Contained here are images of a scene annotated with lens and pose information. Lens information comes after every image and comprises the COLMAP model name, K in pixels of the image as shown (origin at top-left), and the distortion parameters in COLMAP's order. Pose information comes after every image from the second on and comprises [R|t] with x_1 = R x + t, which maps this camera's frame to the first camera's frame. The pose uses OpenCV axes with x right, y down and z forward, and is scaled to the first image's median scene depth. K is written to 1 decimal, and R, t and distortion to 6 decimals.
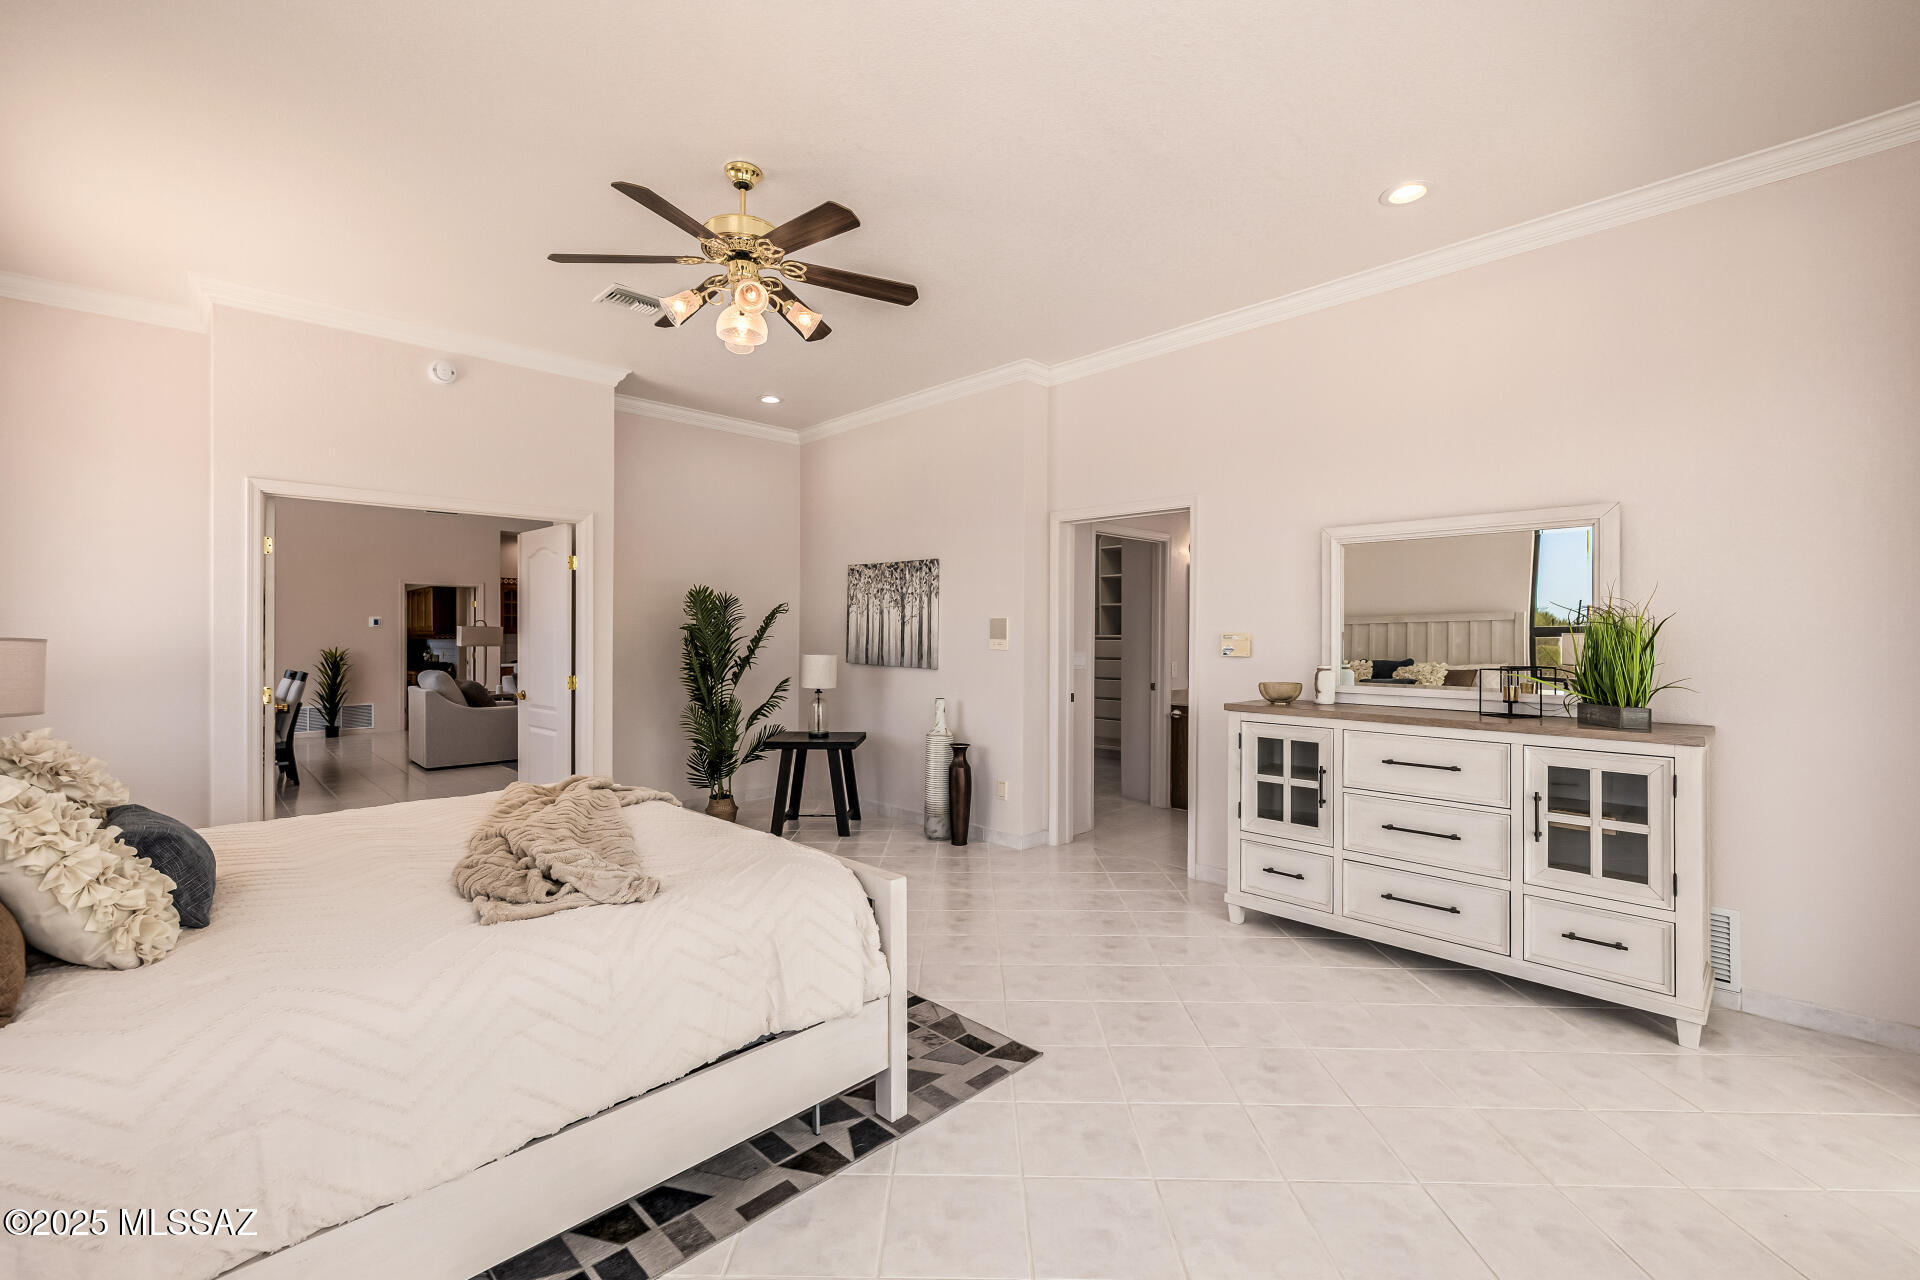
lens RADIAL K [[815.4, 0, 975.5], [0, 815.4, 629.7], [0, 0, 1]] dist [0.000588, -0.000170]
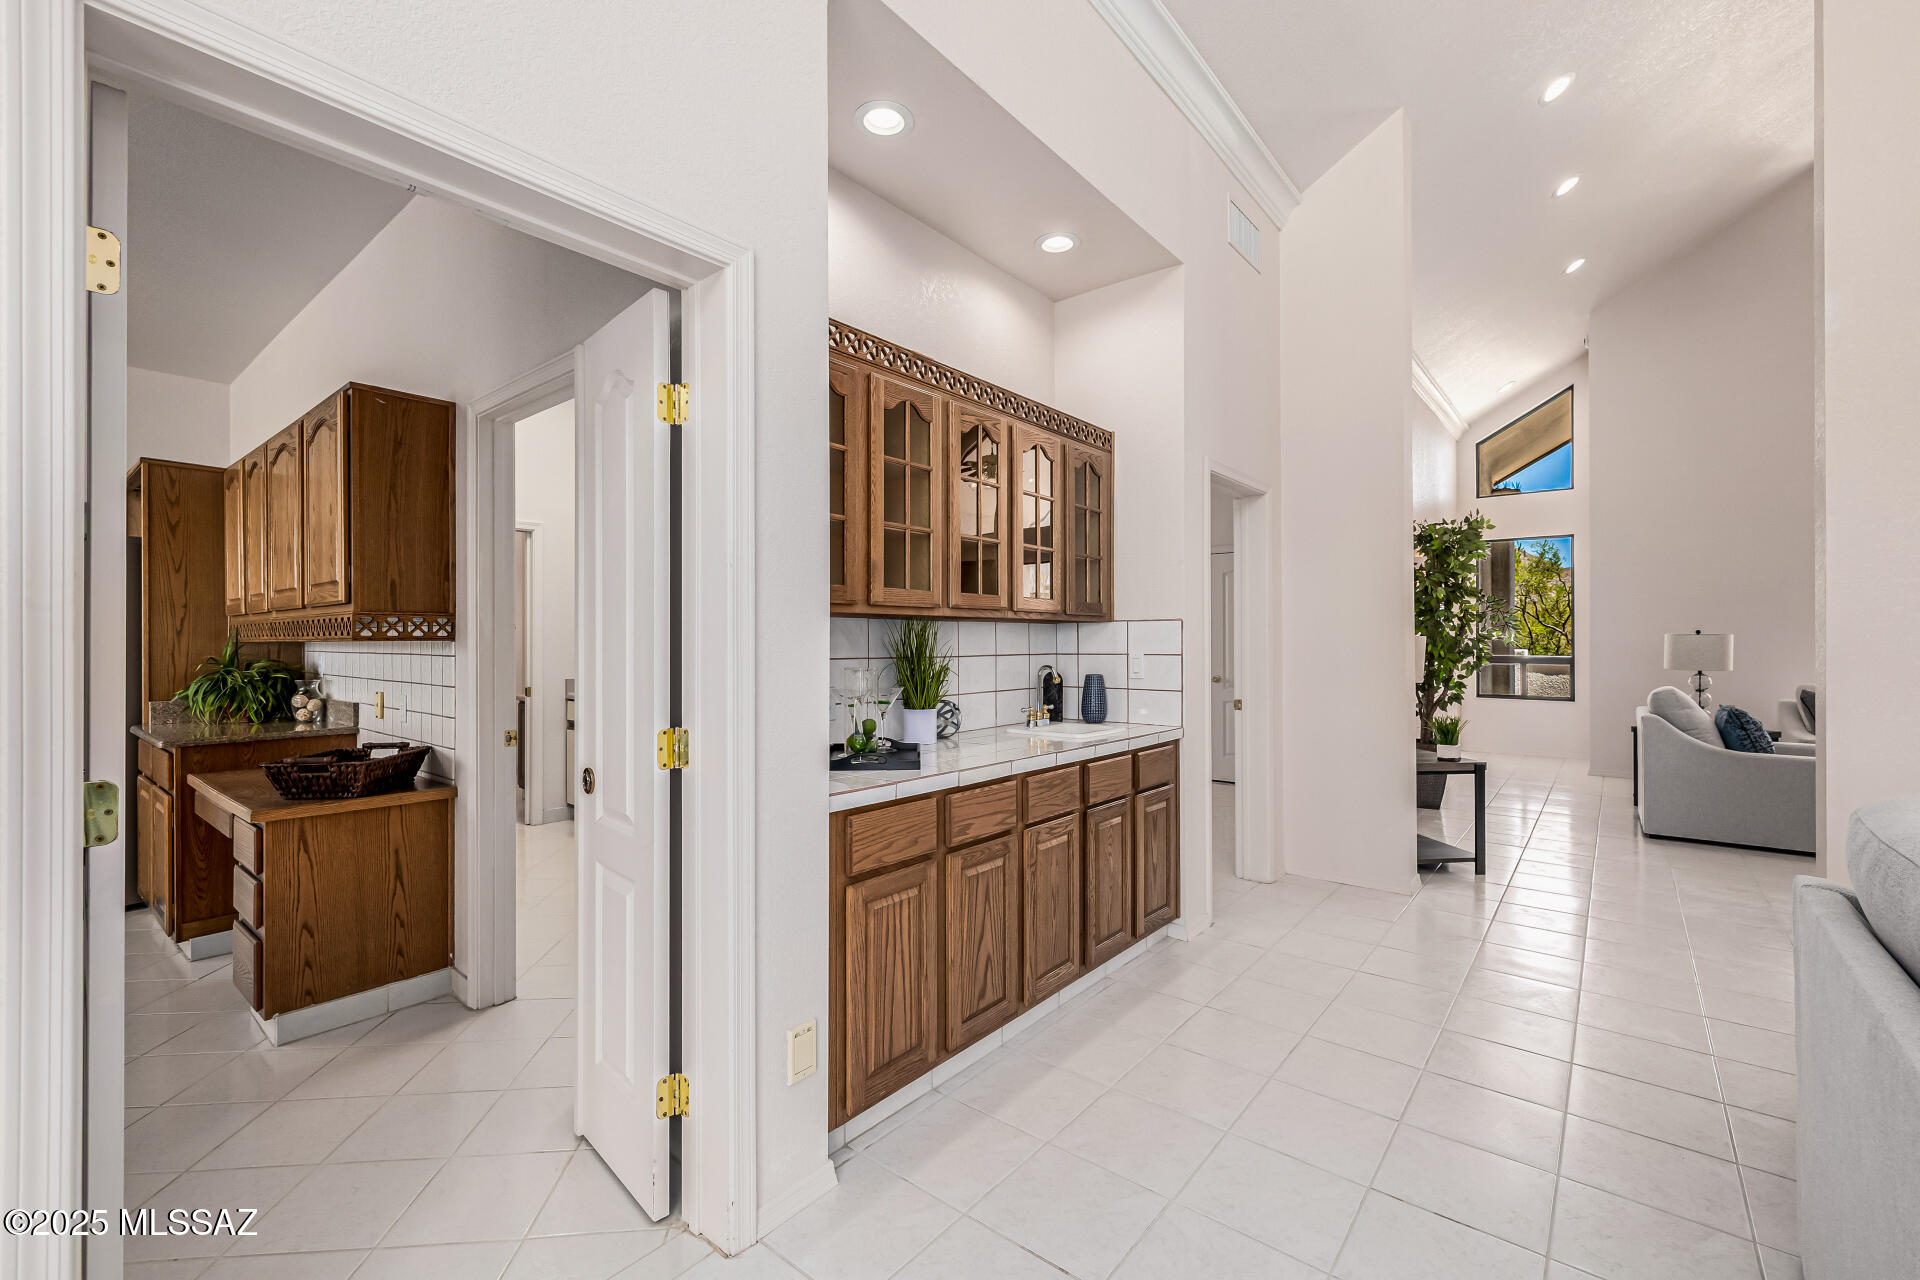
lens RADIAL K [[815.4, 0, 972.0], [0, 815.4, 634.6], [0, 0, 1]] dist [0.000588, -0.000170]
pose [[0.994015, -0.002193, 0.109222, -0.652562], [0.002181, 0.999998, 0.000226, 0.012318], [-0.109222, 0.000013, 0.994017, 0.954922]]
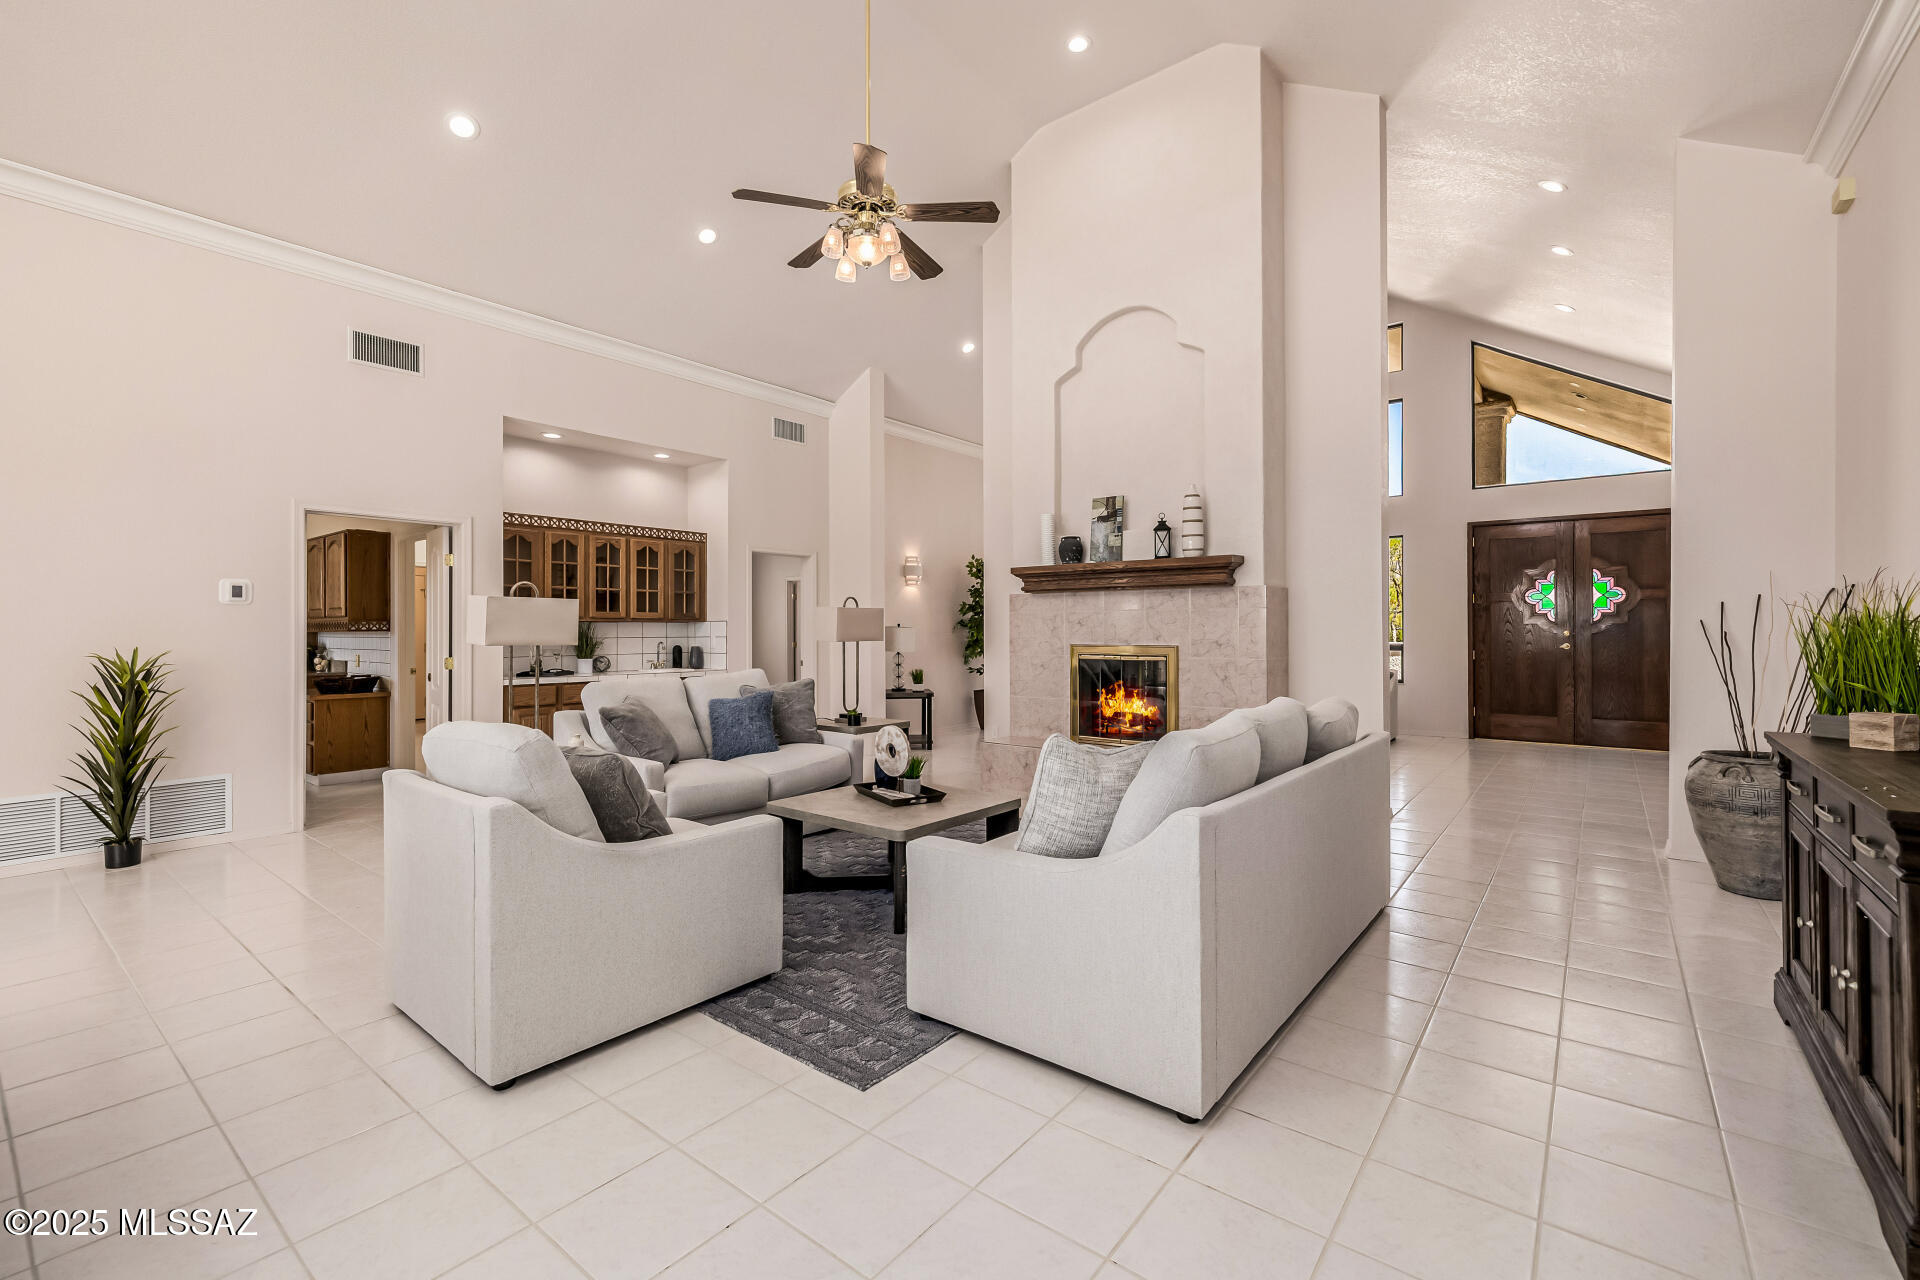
lens RADIAL K [[815.4, 0, 980.7], [0, 815.4, 618.3], [0, 0, 1]] dist [0.000588, -0.000170]
pose [[0.990910, -0.002311, 0.134507, -0.408377], [0.003306, 0.999969, -0.007179, 0.009969], [-0.134486, 0.007558, 0.990887, 0.524872]]
